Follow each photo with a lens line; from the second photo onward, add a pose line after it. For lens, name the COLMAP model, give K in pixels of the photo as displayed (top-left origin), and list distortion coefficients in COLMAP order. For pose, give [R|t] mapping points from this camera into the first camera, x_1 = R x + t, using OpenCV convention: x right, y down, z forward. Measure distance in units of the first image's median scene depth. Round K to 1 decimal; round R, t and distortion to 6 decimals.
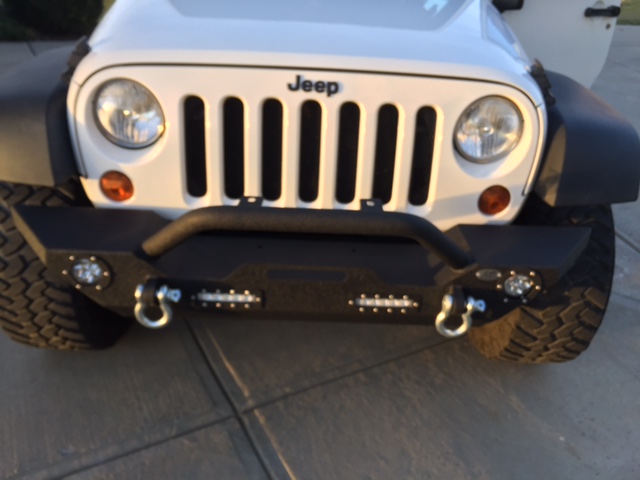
lens RADIAL K [[552.7, 0, 320.0], [0, 552.7, 240.0], [0, 0, 1]] dist [0.058613, -0.134640]
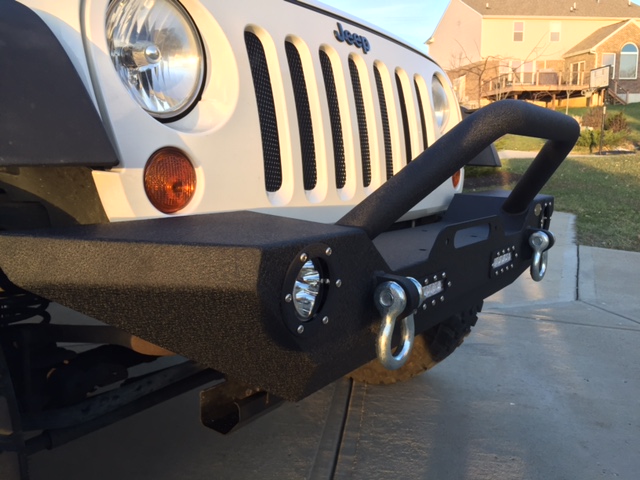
lens RADIAL K [[552.7, 0, 320.0], [0, 552.7, 240.0], [0, 0, 1]] dist [0.058613, -0.134640]
pose [[0.593788, -0.158247, 0.788906, -0.715641], [0.397973, 0.909902, -0.117026, 0.067938], [-0.699309, 0.383452, 0.603268, 0.635052]]
